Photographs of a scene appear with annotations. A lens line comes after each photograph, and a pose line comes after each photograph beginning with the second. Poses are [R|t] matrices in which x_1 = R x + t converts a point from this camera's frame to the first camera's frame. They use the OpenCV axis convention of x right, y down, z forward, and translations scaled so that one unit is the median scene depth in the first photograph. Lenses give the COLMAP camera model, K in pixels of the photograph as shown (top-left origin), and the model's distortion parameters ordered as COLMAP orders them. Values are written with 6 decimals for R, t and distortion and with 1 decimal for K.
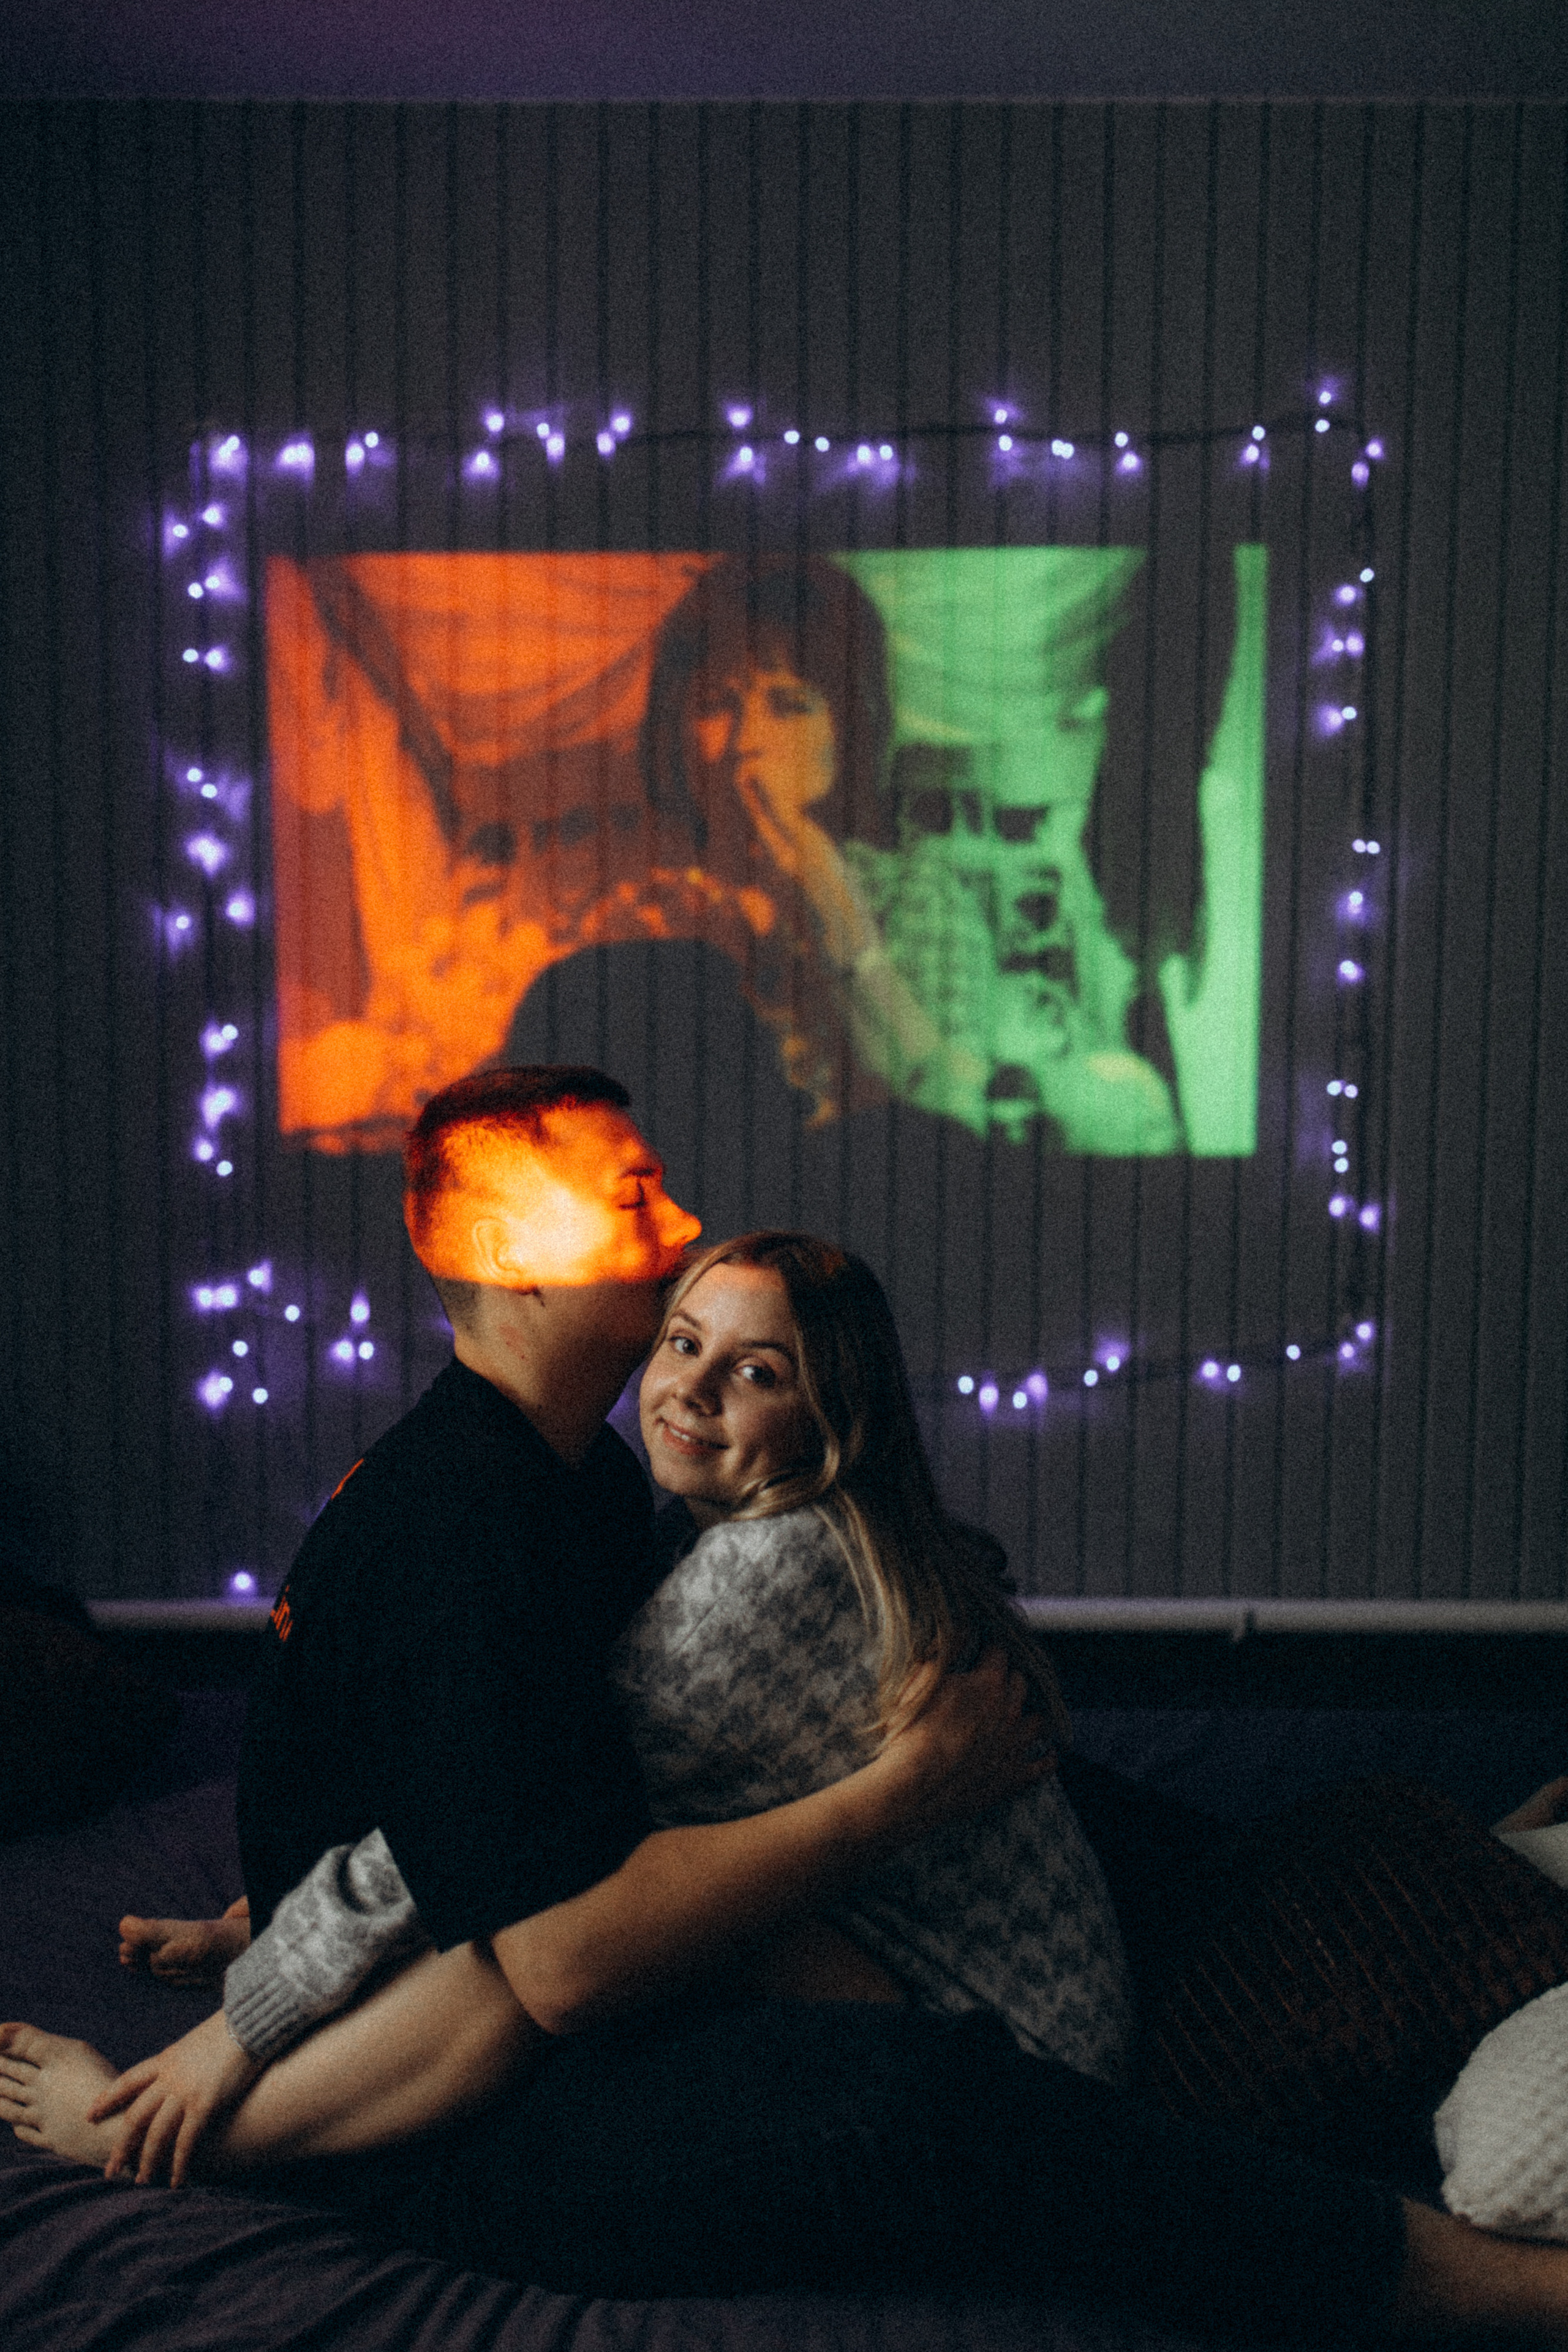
lens RADIAL K [[2401.0, 0, 784.0], [0, 2401.0, 1176.0], [0, 0, 1]] dist [0.009577, 0.011399]
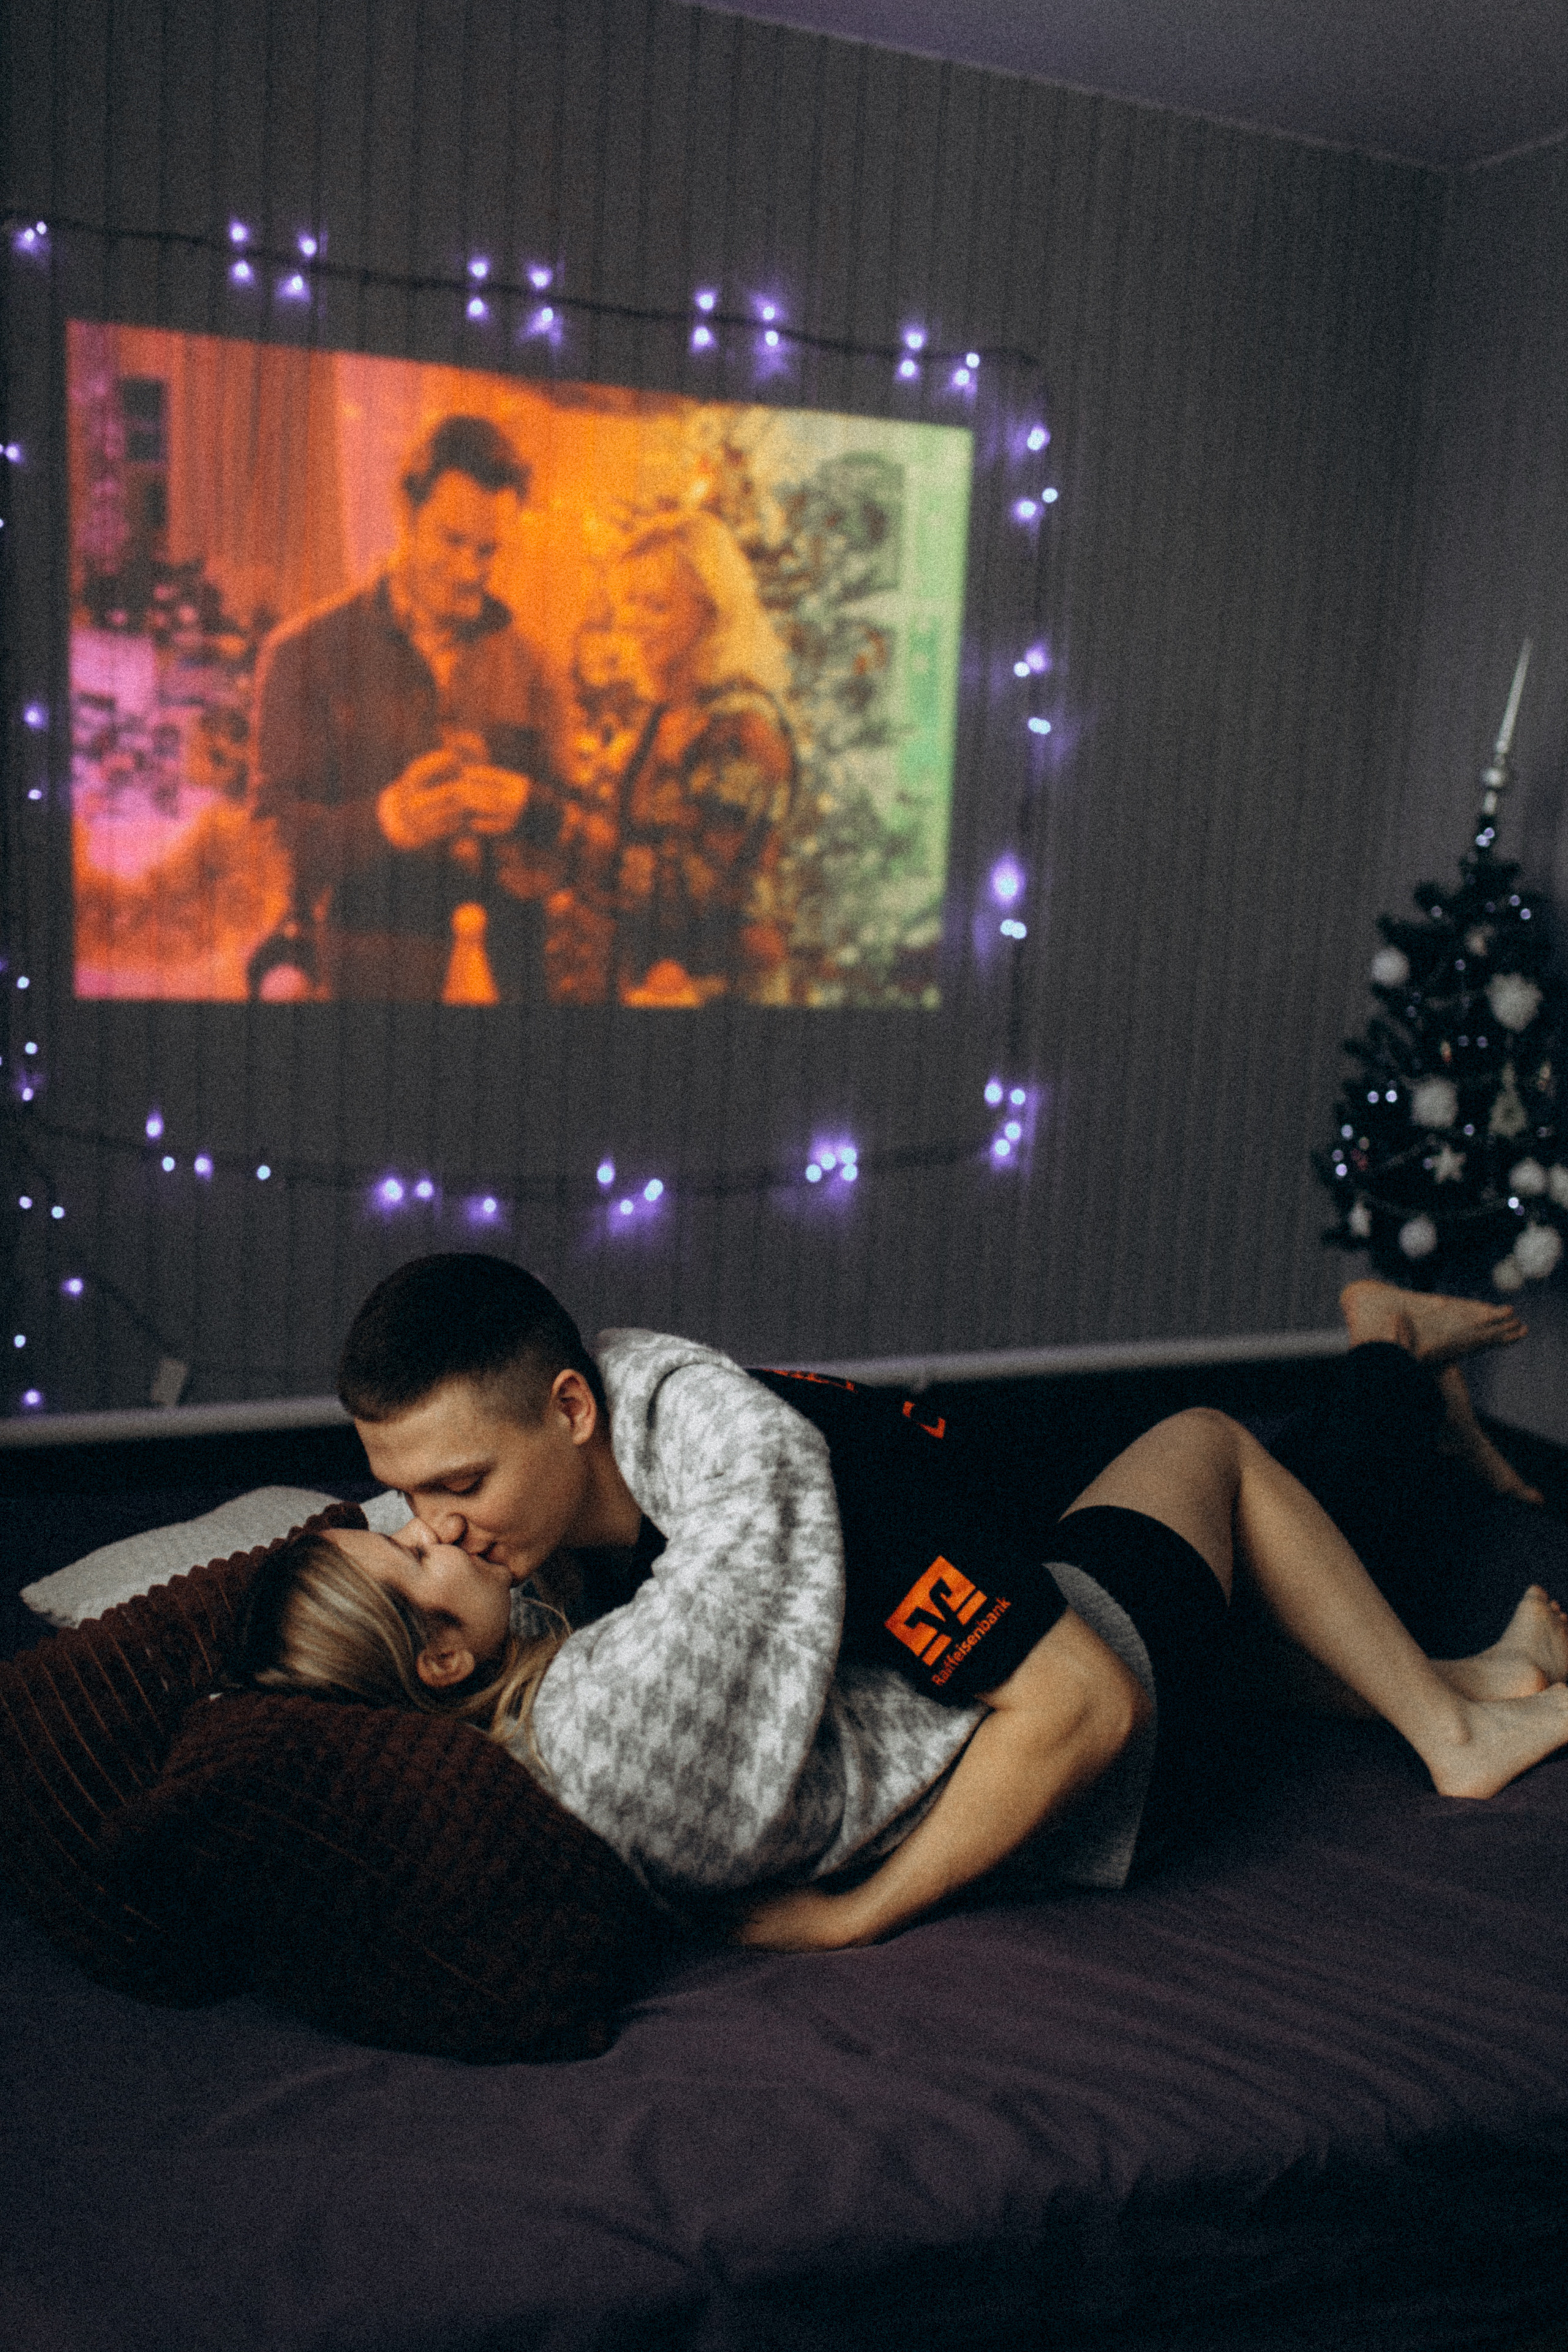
lens RADIAL K [[2357.7, 0, 798.3], [0, 2357.7, 1219.6], [0, 0, 1]] dist [-0.009744, 0.011406]
pose [[0.891438, -0.031873, 0.452020, -0.399675], [-0.010231, 0.995853, 0.090396, 0.002946], [-0.453027, -0.085208, 0.887416, -0.008890]]
